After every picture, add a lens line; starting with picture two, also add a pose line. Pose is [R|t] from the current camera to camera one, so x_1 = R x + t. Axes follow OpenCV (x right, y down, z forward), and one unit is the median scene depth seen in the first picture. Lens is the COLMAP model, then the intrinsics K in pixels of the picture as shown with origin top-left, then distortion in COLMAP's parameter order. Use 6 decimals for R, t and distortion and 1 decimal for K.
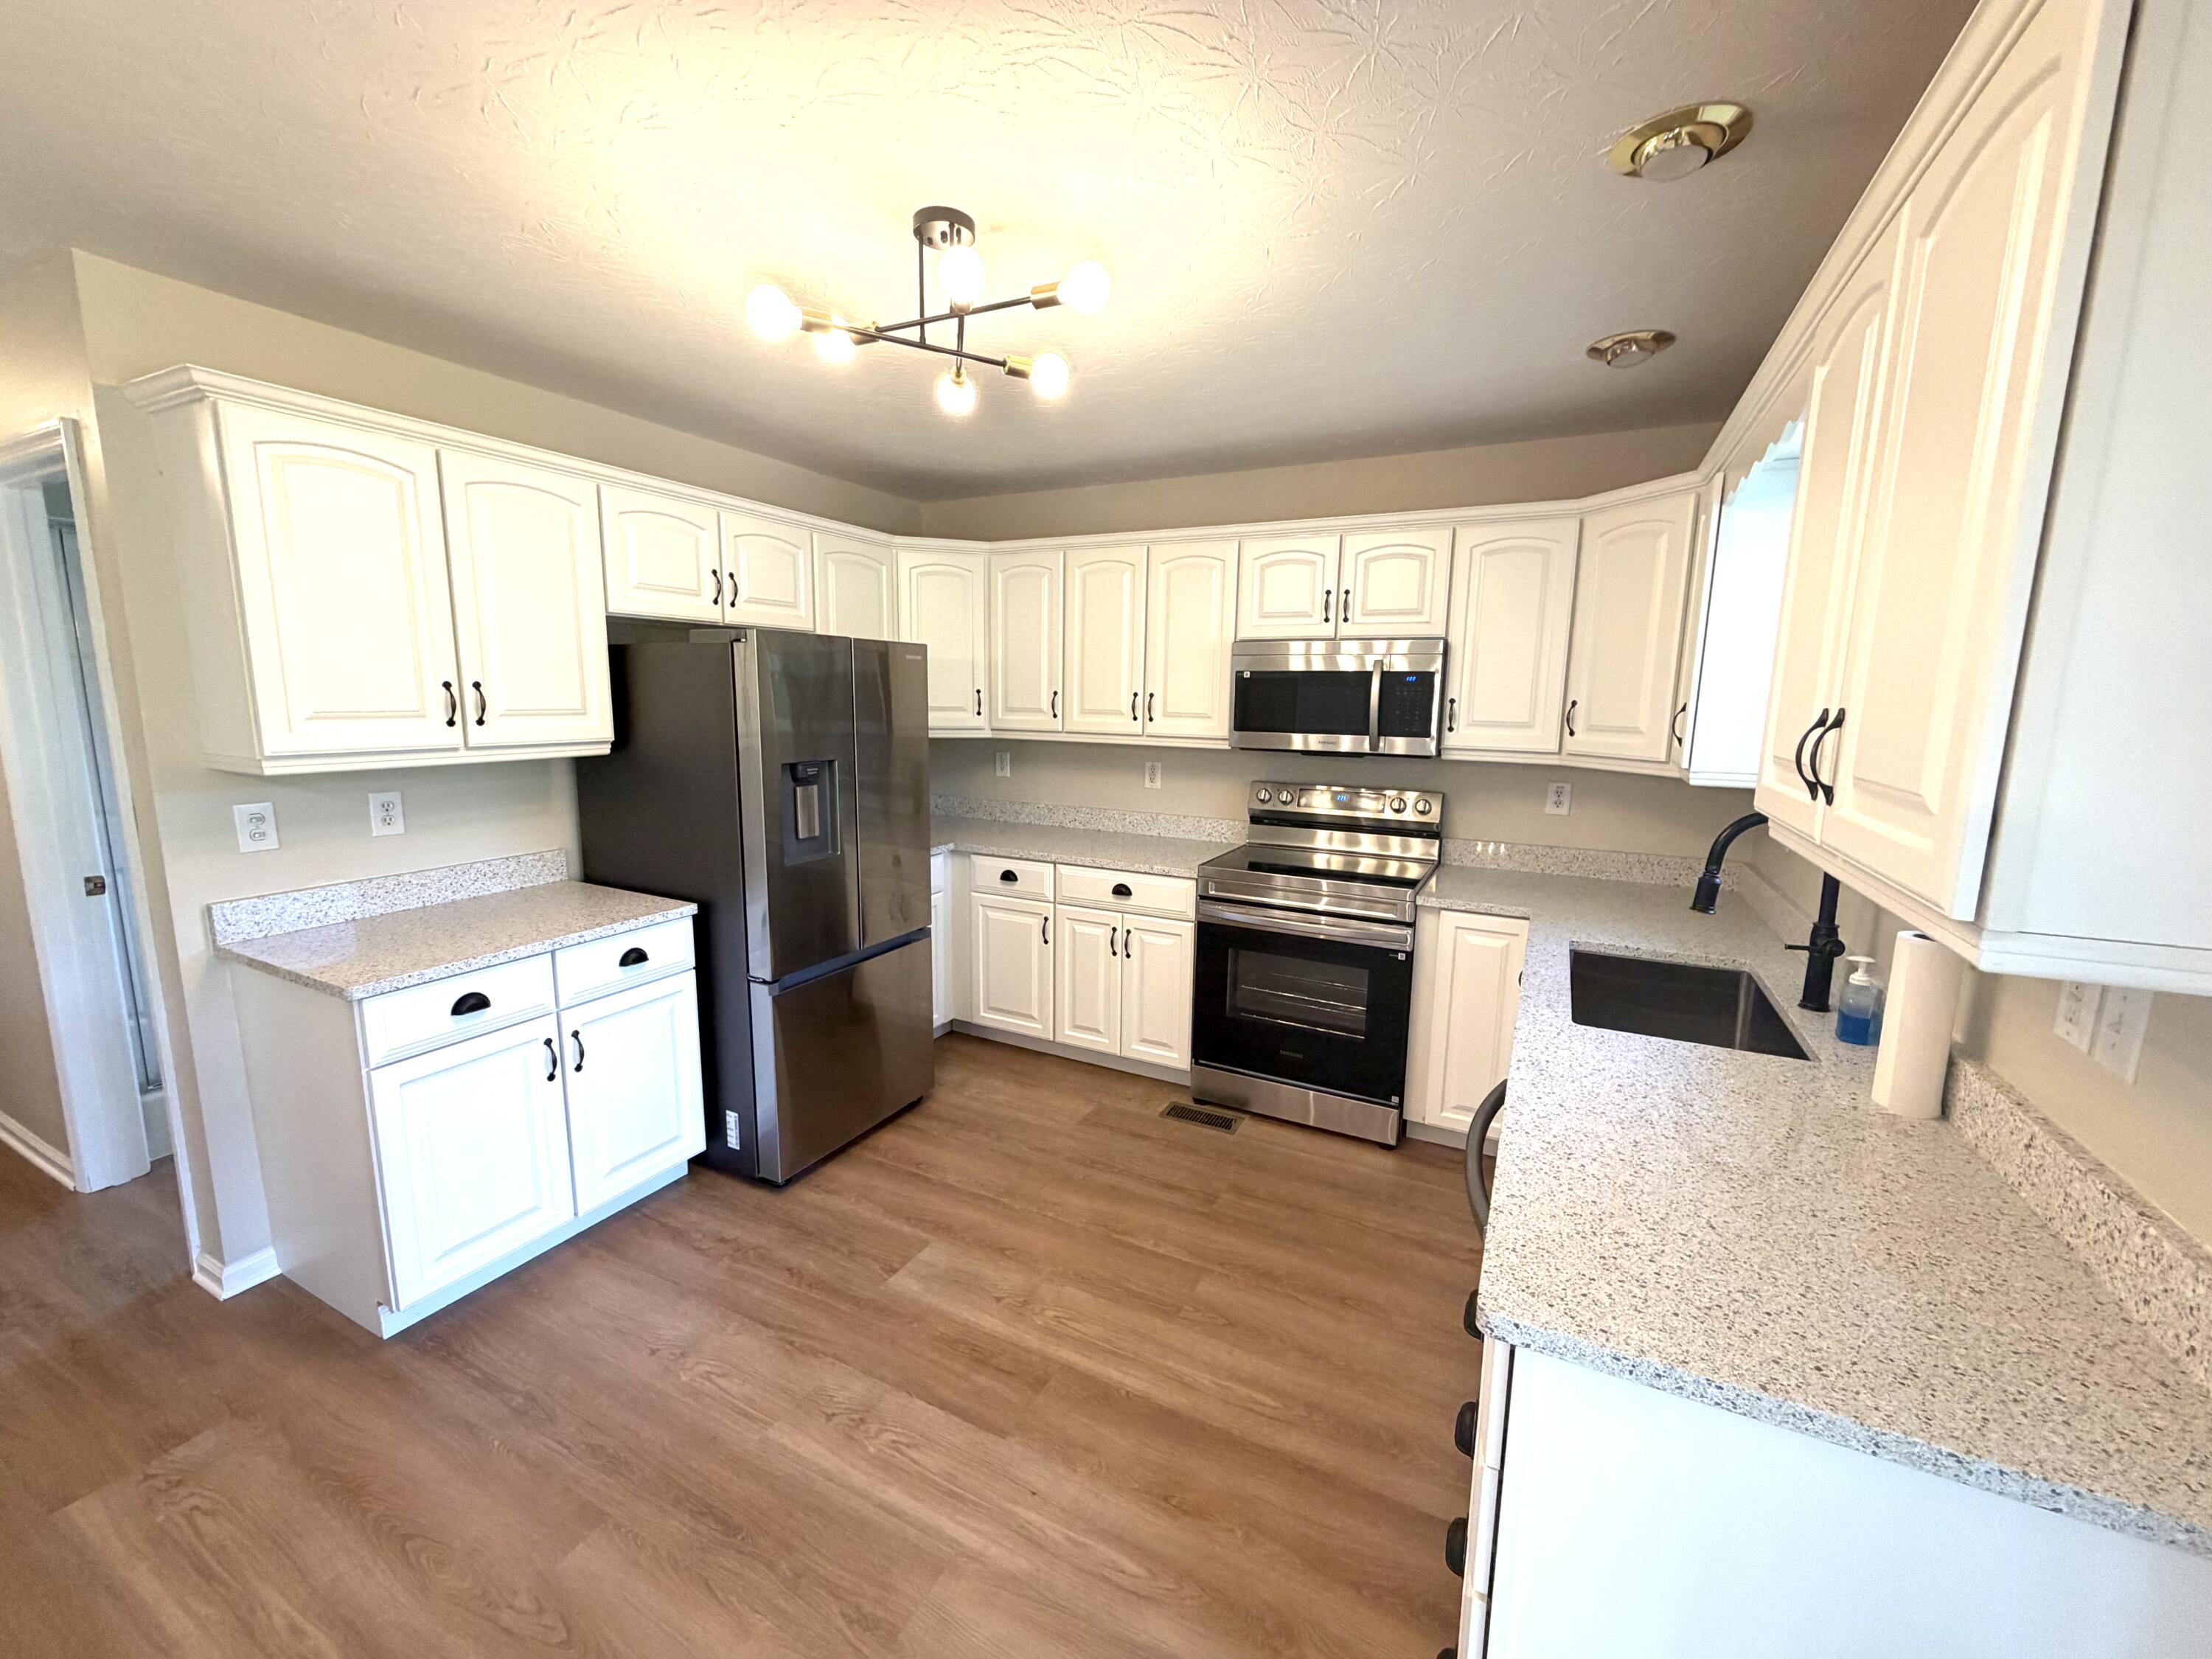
lens RADIAL K [[883.8, 0, 1101.3], [0, 883.8, 832.7], [0, 0, 1]] dist [0.001812, 0.000693]
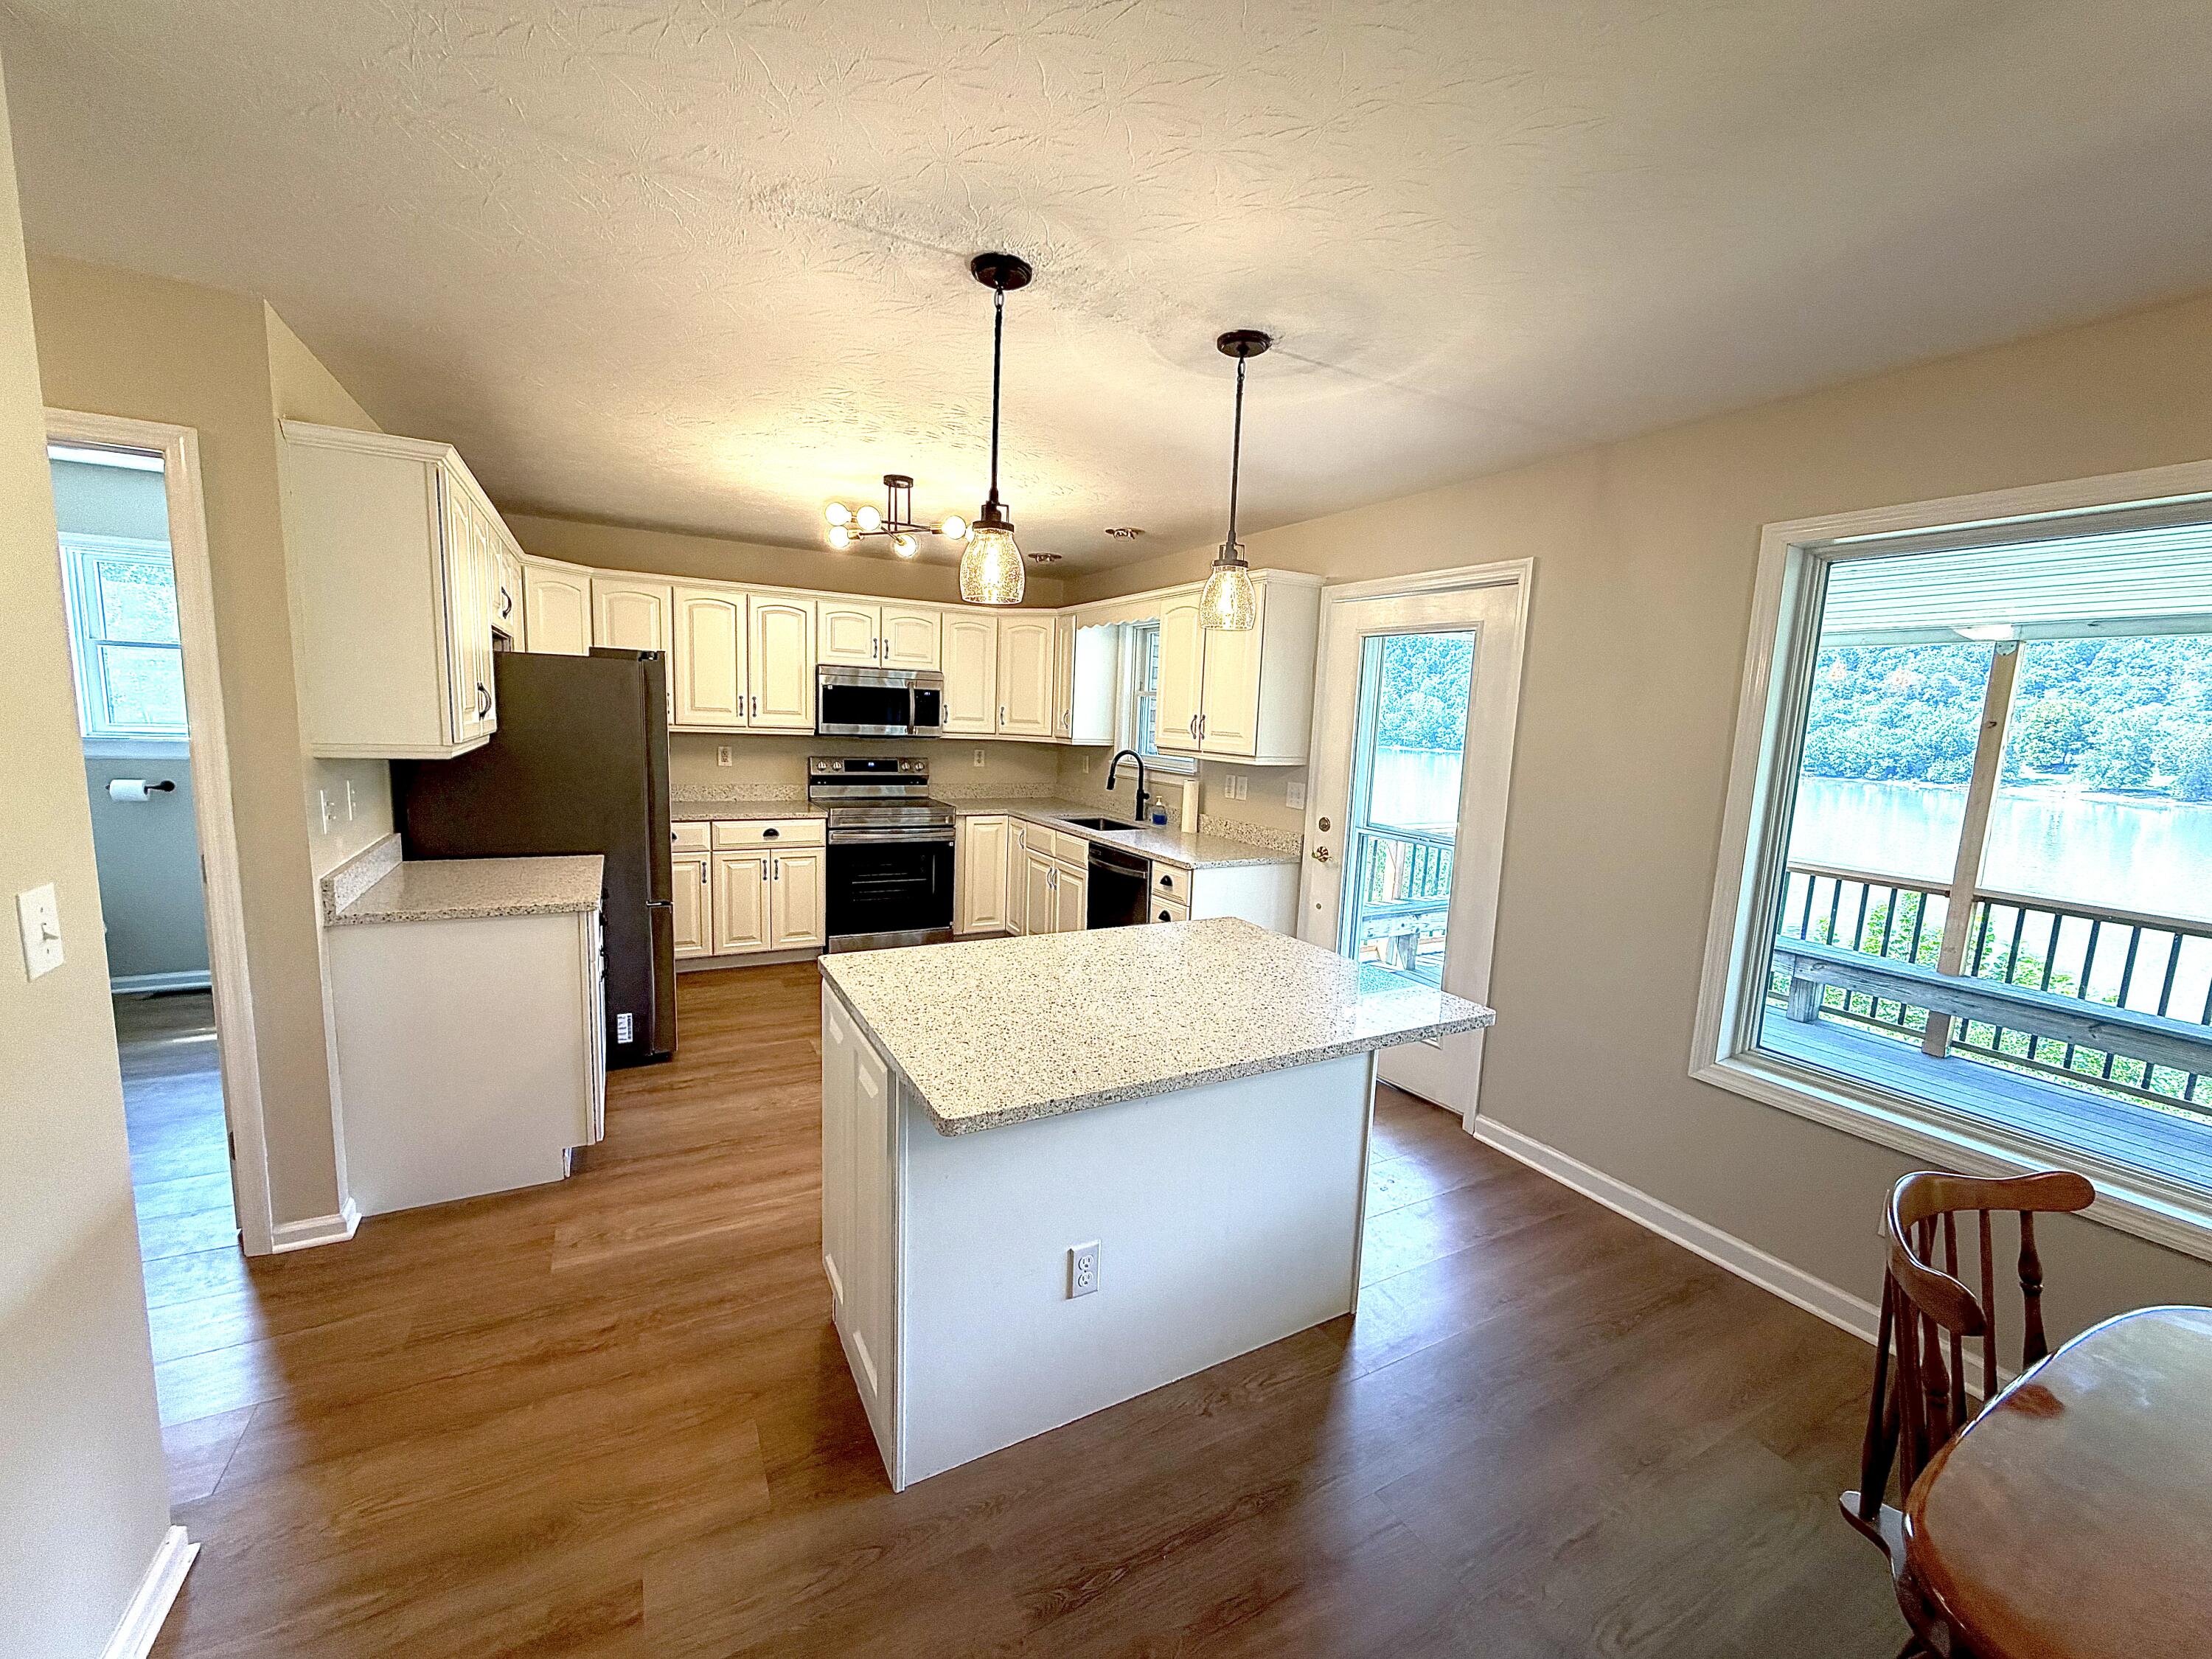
lens RADIAL K [[883.8, 0, 1101.3], [0, 883.8, 832.7], [0, 0, 1]] dist [0.001812, 0.000693]
pose [[0.560805, -0.102104, 0.821628, -0.942190], [0.099072, 0.993512, 0.055842, 0.040968], [-0.821999, 0.050084, 0.567282, -0.296439]]
